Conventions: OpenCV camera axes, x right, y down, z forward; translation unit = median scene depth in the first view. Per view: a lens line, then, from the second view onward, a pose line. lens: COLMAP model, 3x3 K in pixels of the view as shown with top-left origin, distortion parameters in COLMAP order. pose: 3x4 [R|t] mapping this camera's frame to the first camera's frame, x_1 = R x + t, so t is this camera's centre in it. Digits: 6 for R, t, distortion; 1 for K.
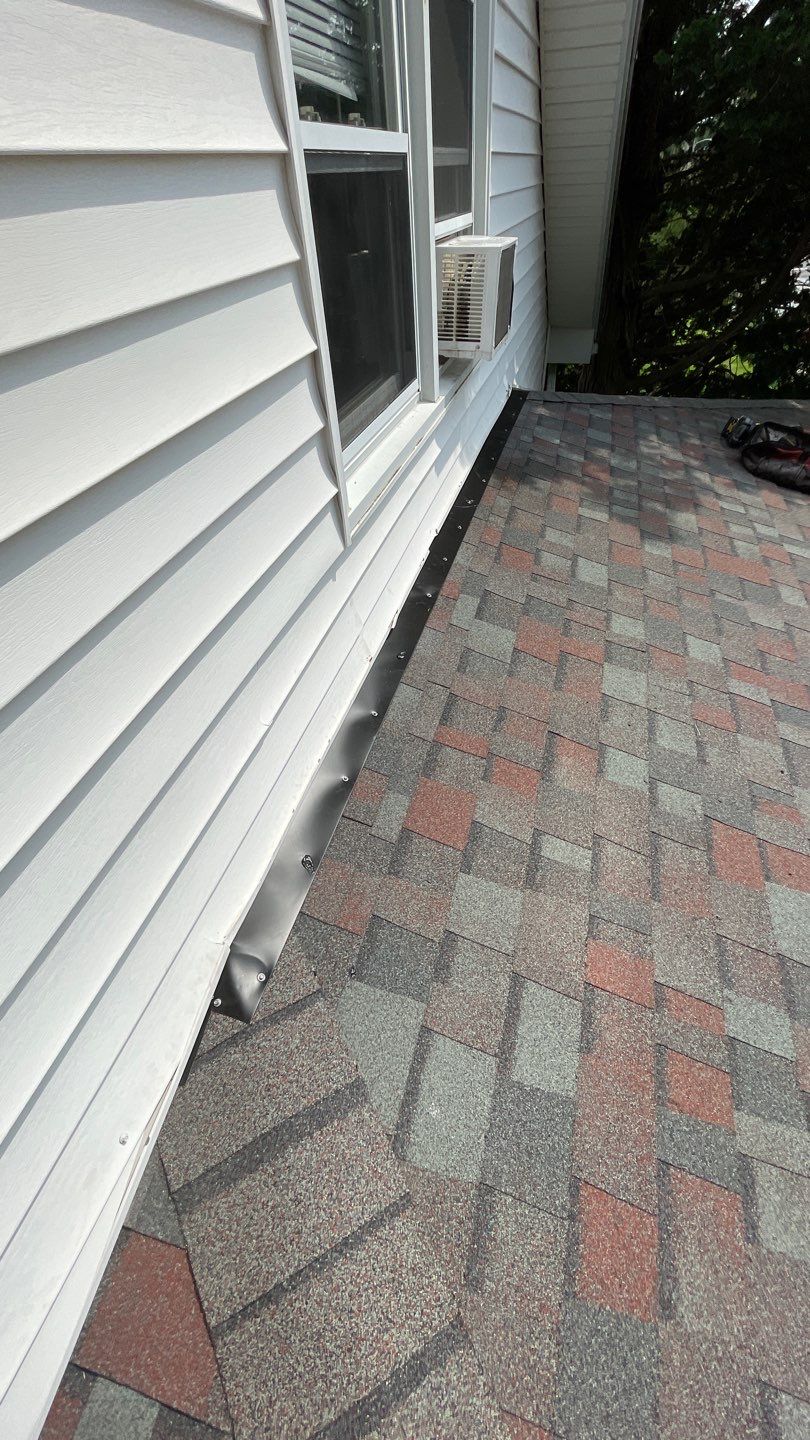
lens RADIAL K [[580.0, 0, 405.4], [0, 580.0, 718.6], [0, 0, 1]] dist [-0.001820, -0.000366]
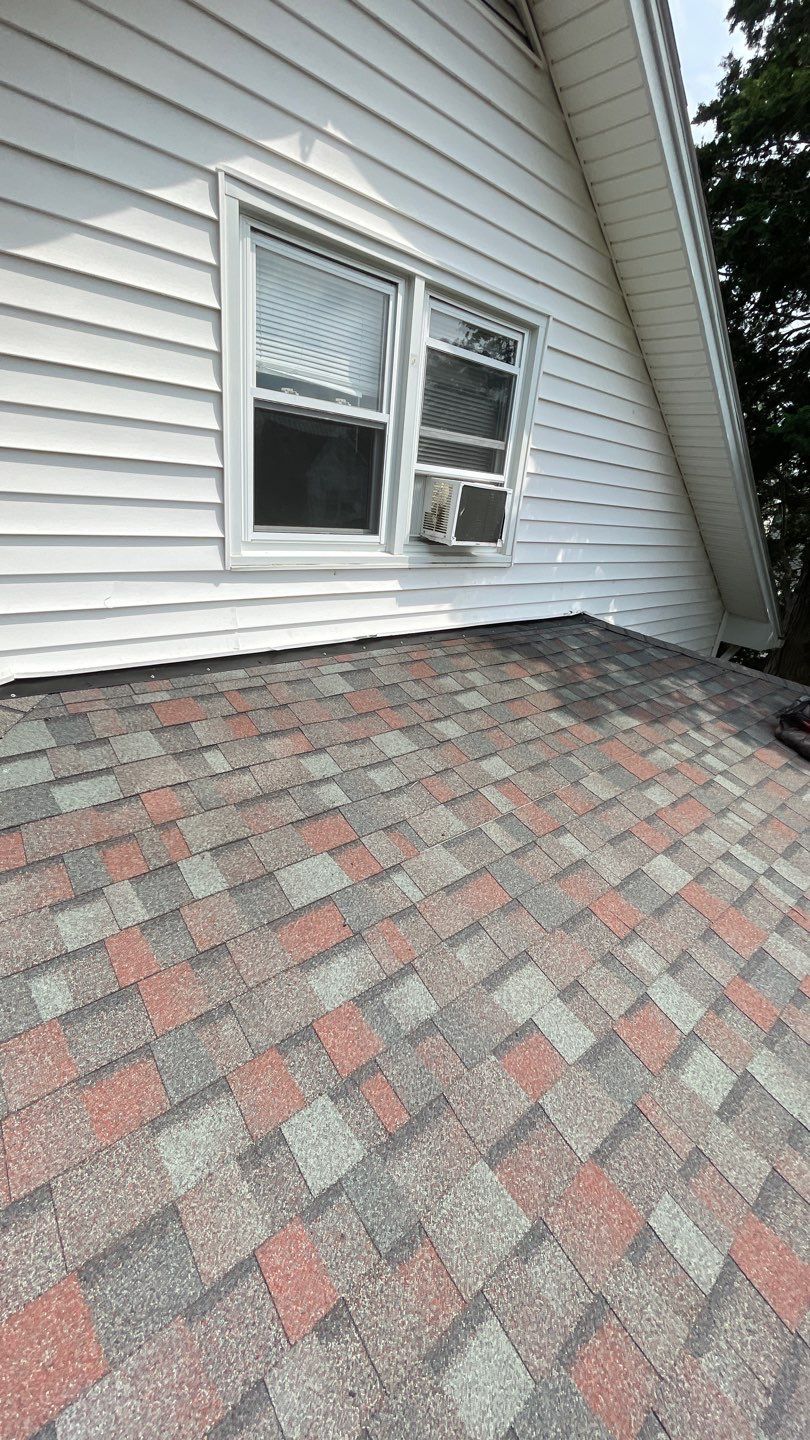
lens RADIAL K [[580.0, 0, 406.6], [0, 580.0, 720.0], [0, 0, 1]] dist [-0.001820, -0.000366]
pose [[0.828310, 0.327676, -0.454456, 0.764659], [-0.473554, 0.842942, -0.255334, 0.168695], [0.299413, 0.426706, 0.853390, -0.099425]]
